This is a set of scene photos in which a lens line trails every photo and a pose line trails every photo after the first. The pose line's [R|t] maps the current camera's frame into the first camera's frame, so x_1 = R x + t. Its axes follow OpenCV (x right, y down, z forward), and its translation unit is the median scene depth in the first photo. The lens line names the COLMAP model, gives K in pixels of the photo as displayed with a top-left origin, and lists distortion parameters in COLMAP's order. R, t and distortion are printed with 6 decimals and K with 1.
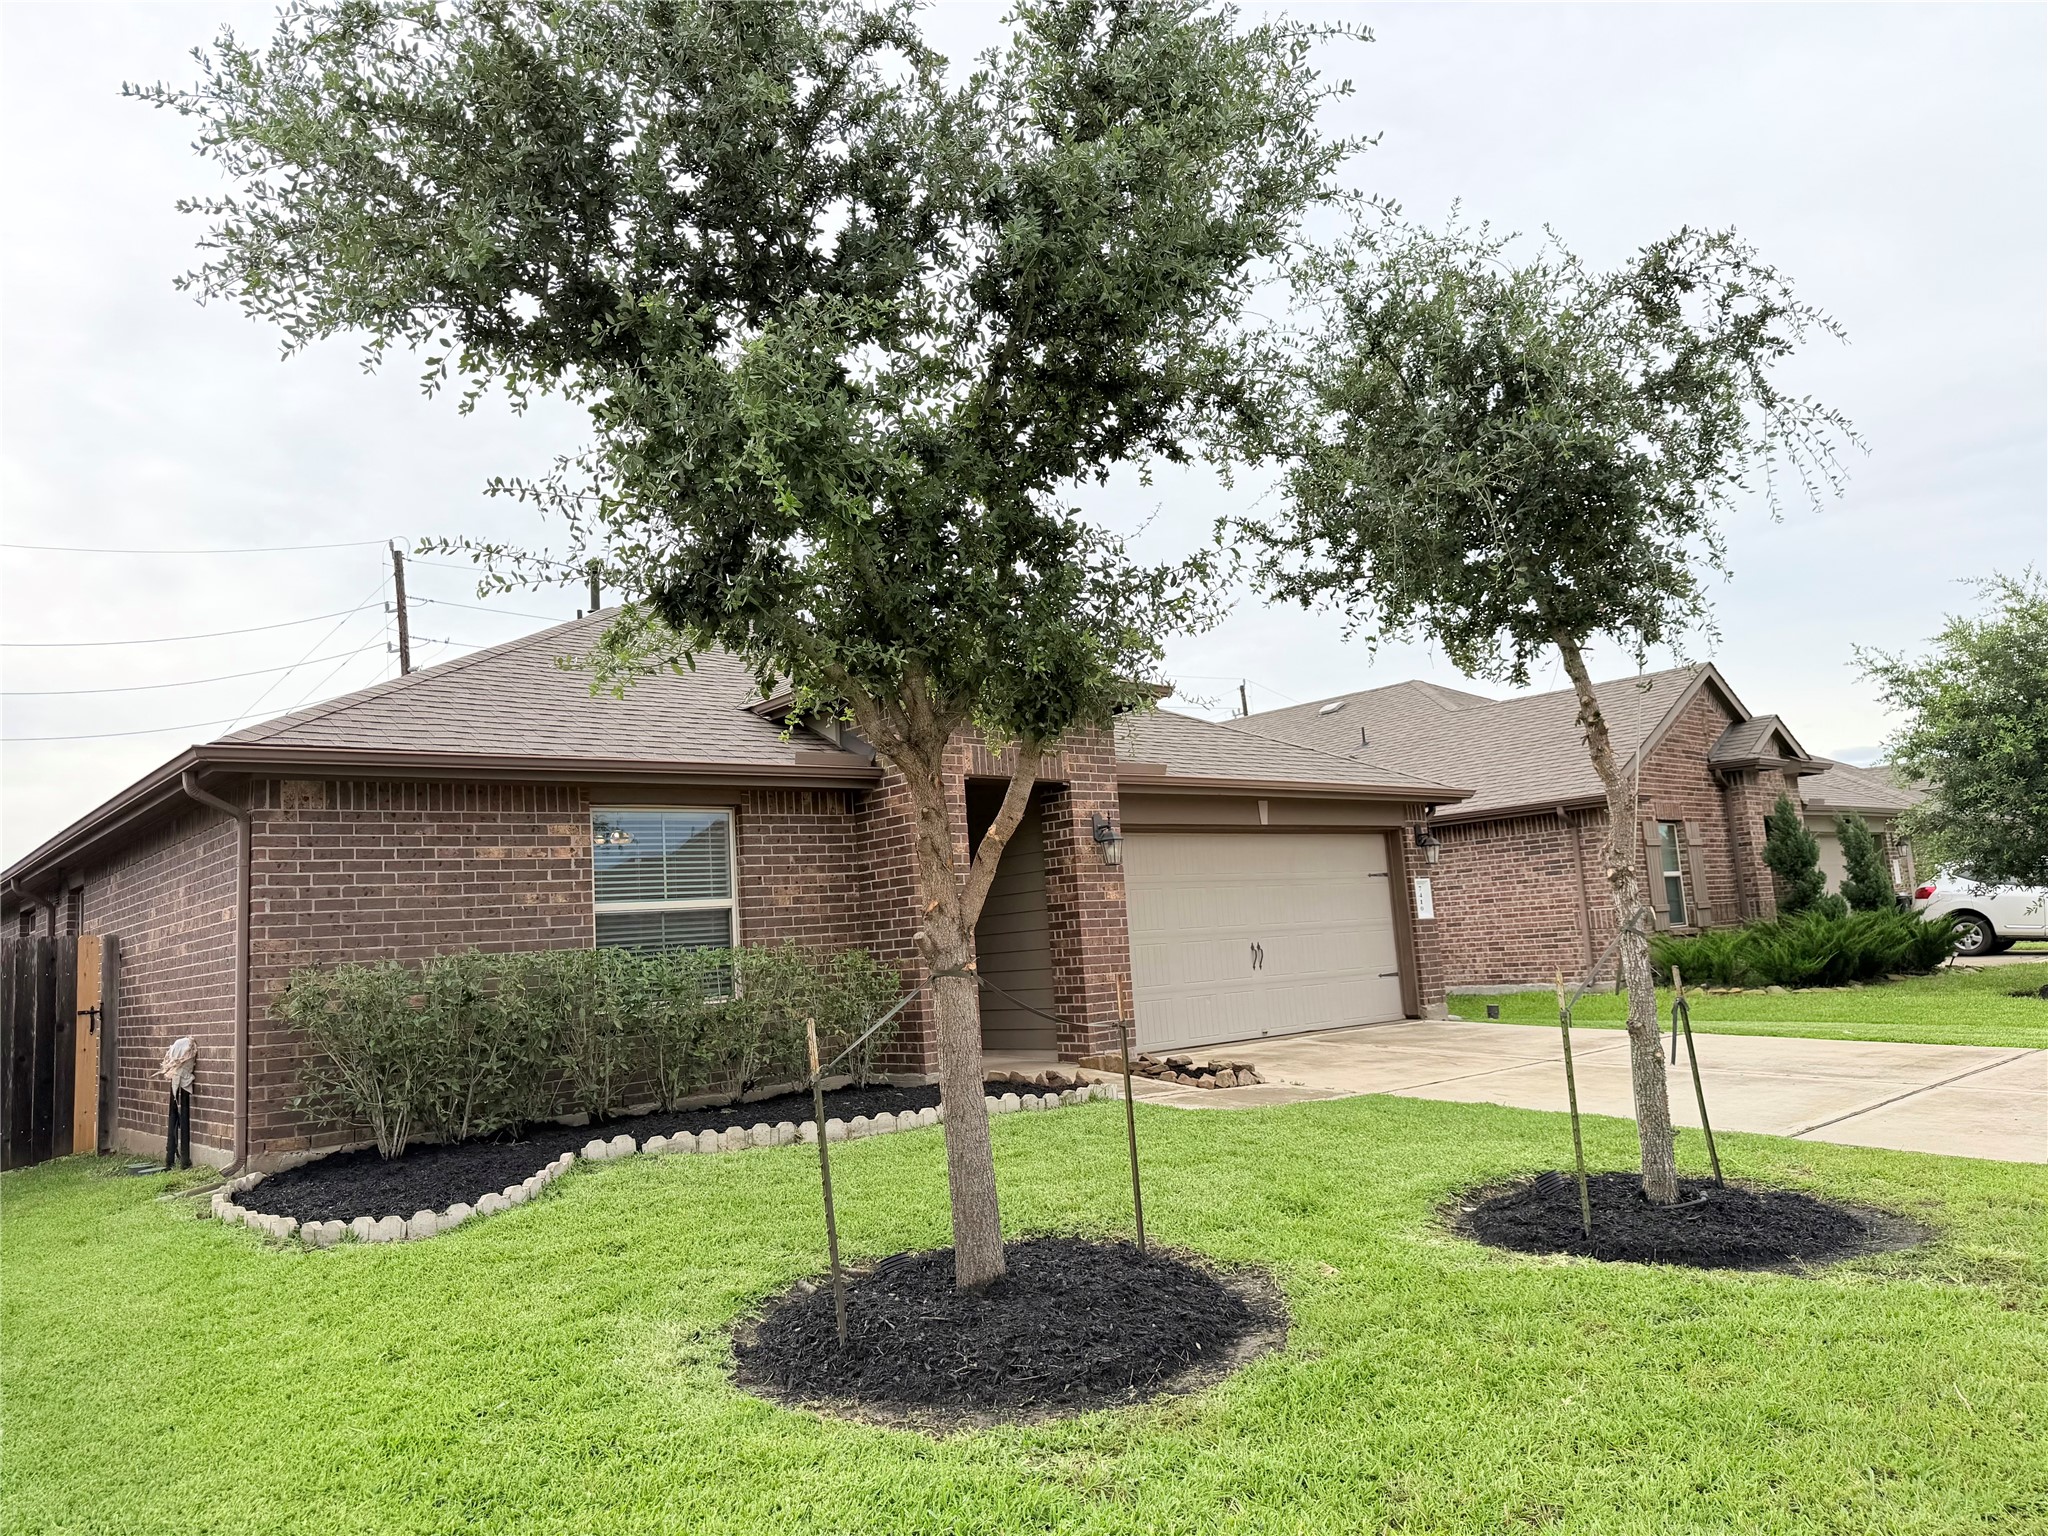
lens RADIAL K [[1430.9, 0, 1024.0], [0, 1430.9, 768.0], [0, 0, 1]] dist [0.188849, -0.413160]
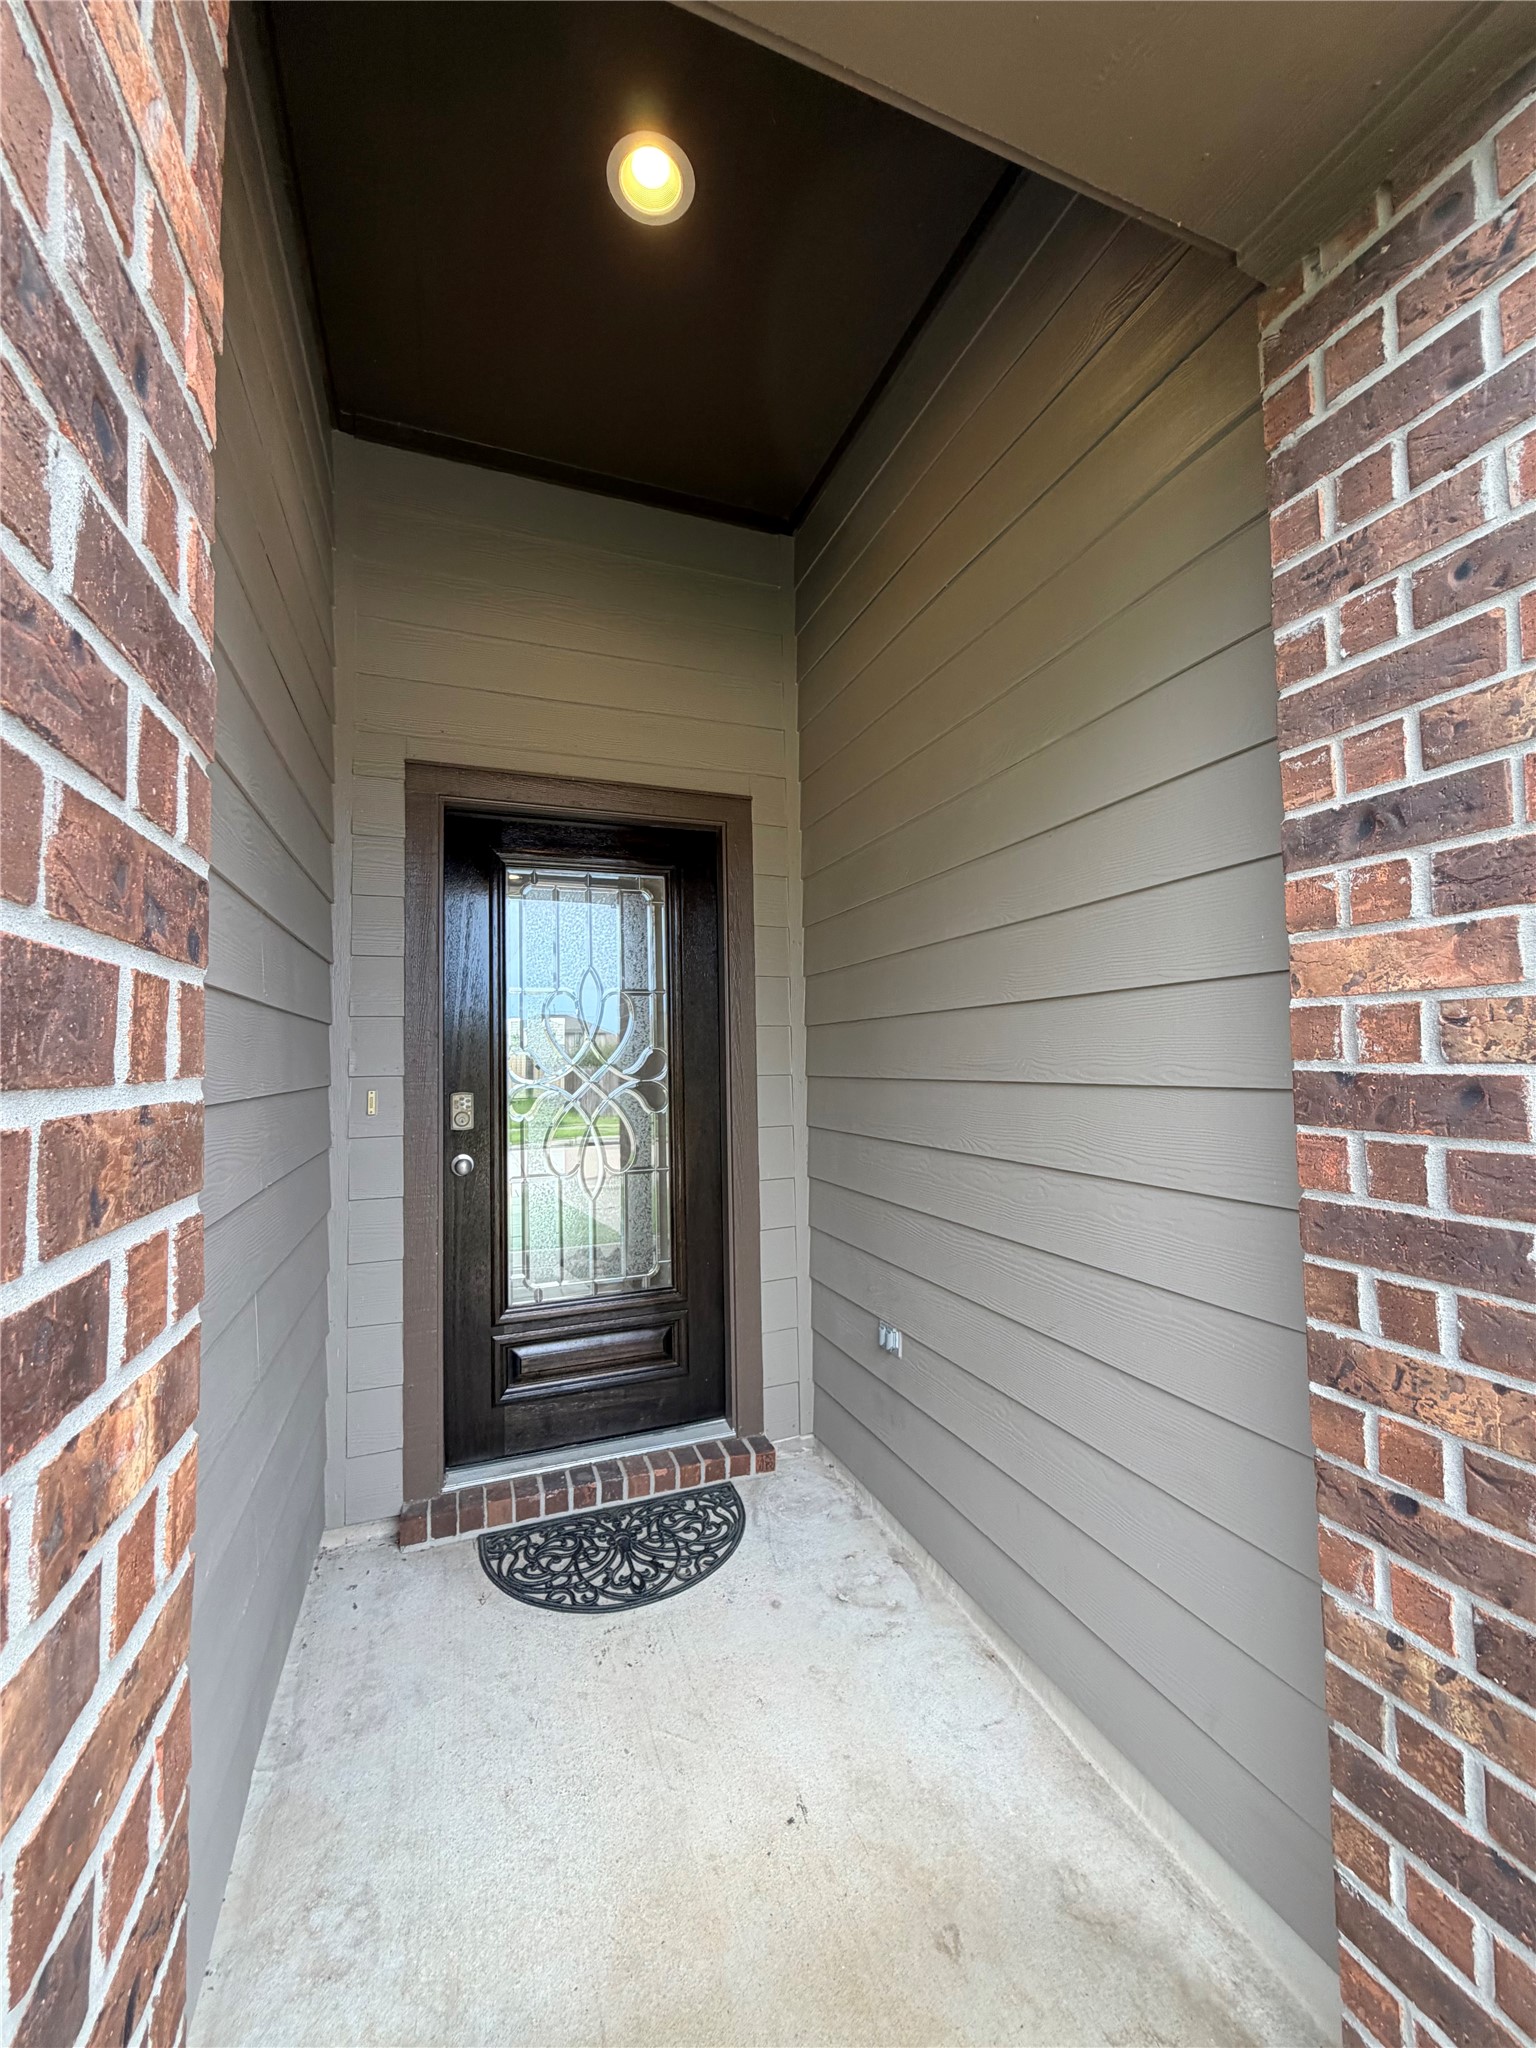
lens RADIAL K [[815.7, 0, 769.2], [0, 815.7, 1020.4], [0, 0, 1]] dist [0.000087, -0.000345]
pose [[0.938826, 0.036511, -0.342450, -0.005724], [-0.001888, 0.994895, 0.100897, 0.091433], [0.344386, -0.094078, 0.934103, 1.007204]]
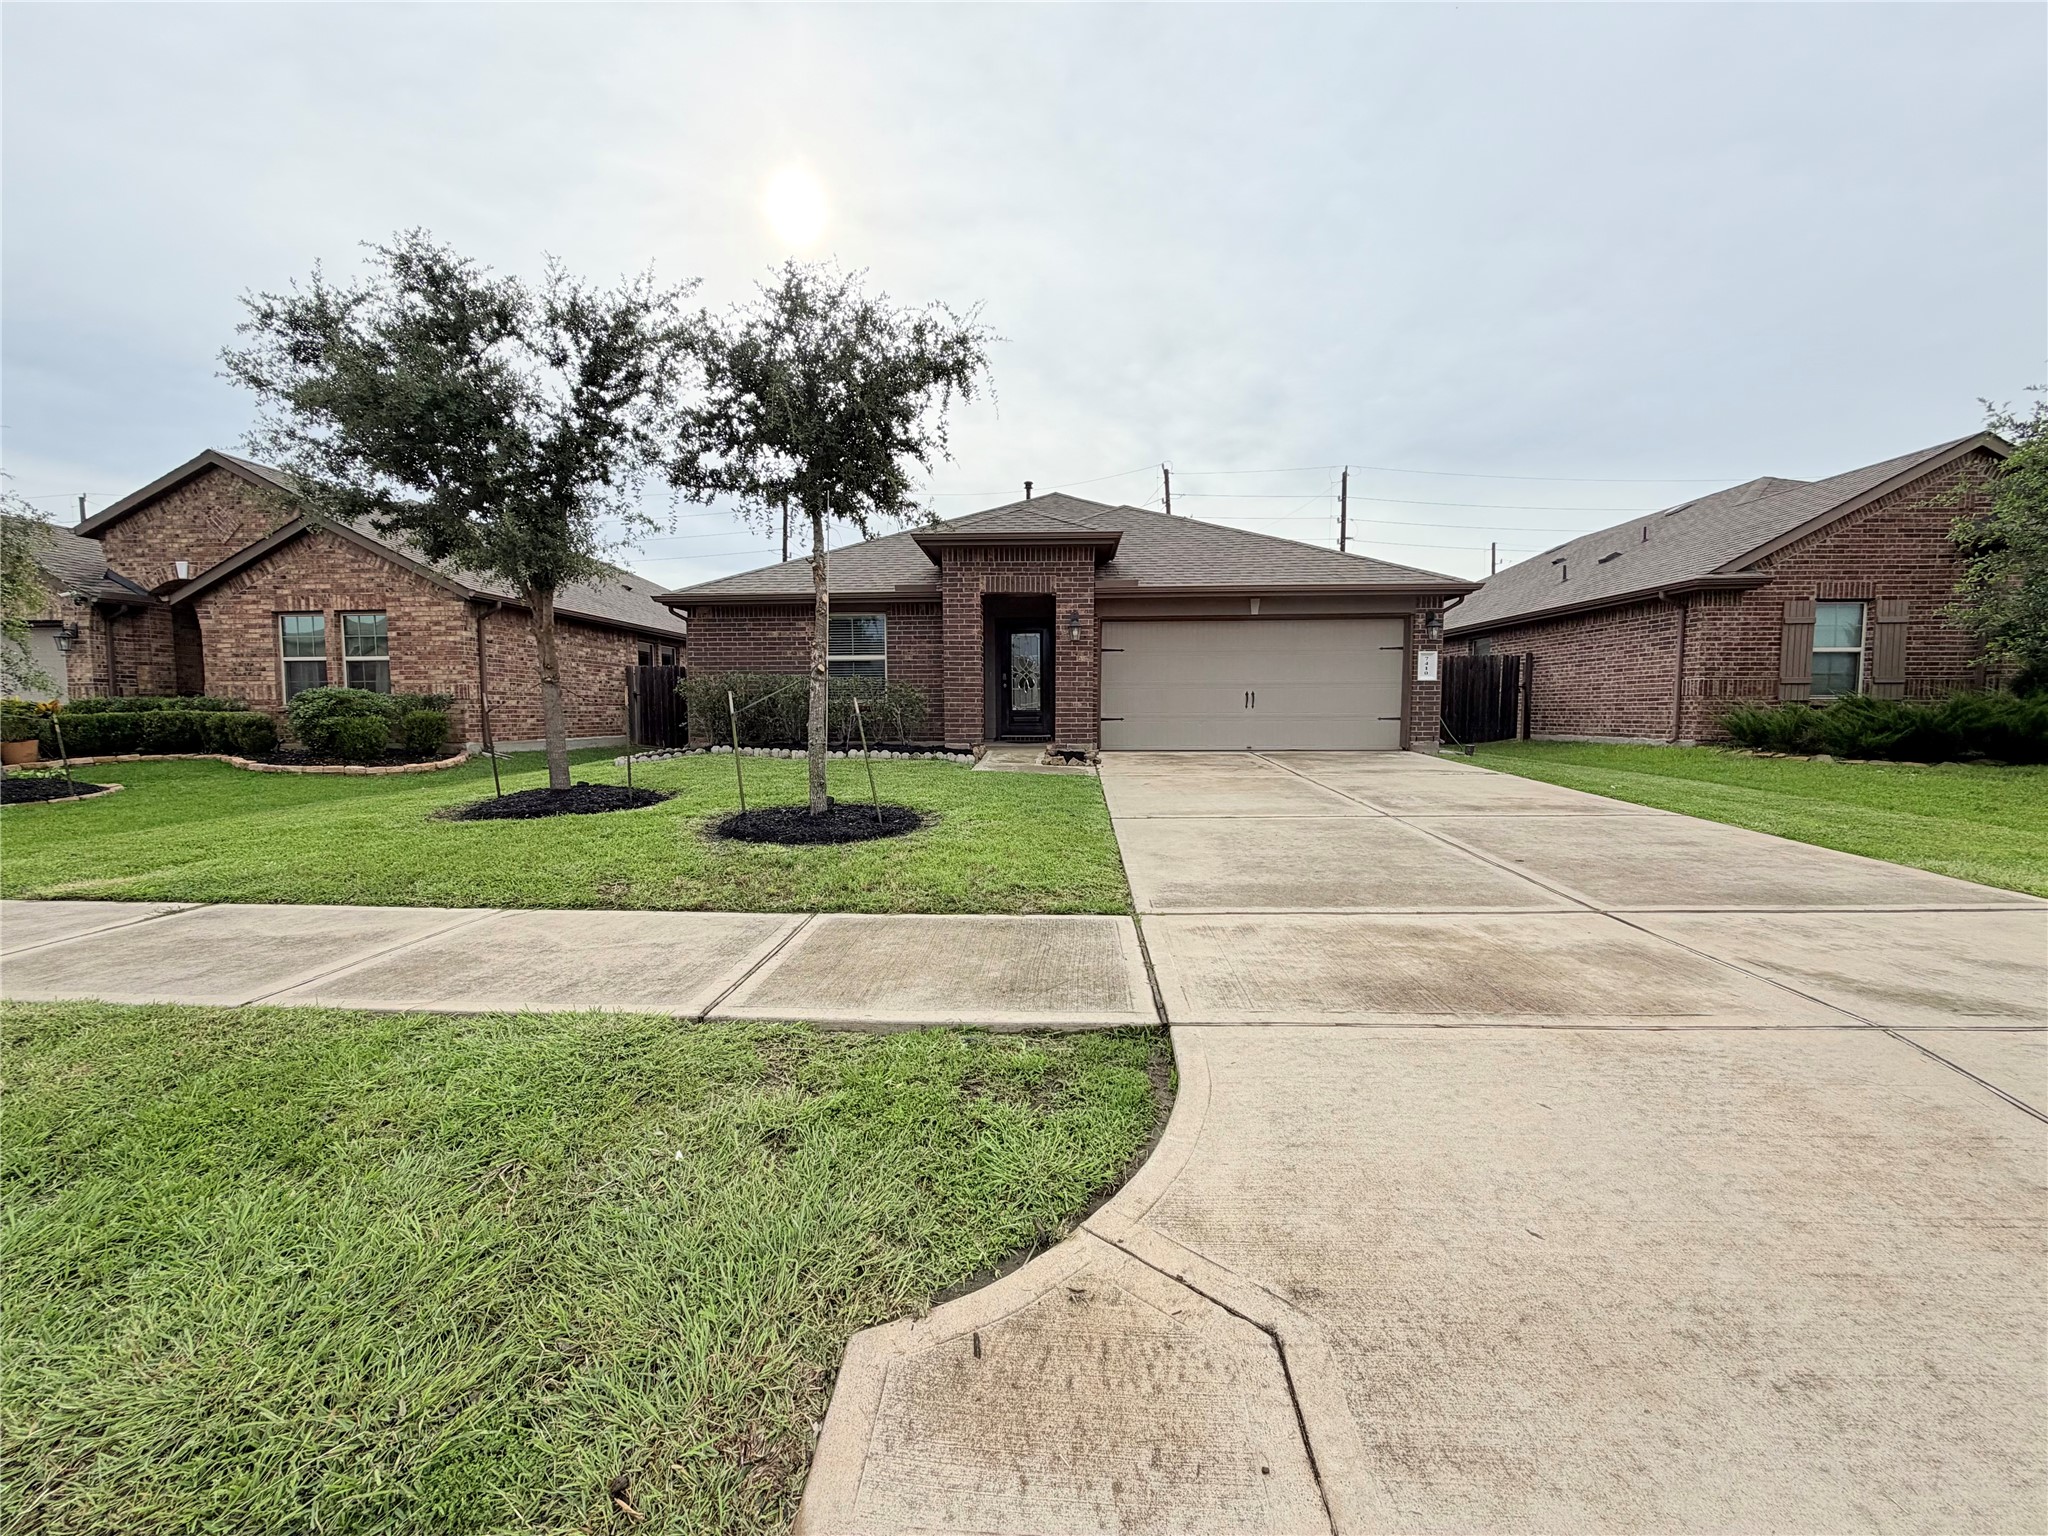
lens RADIAL K [[815.7, 0, 1016.5], [0, 815.7, 770.9], [0, 0, 1]] dist [0.000087, -0.000345]
pose [[0.715252, 0.115322, -0.689286, 0.785812], [0.044343, 0.976815, 0.209442, 0.011527], [0.697458, -0.180369, 0.693556, 0.250157]]
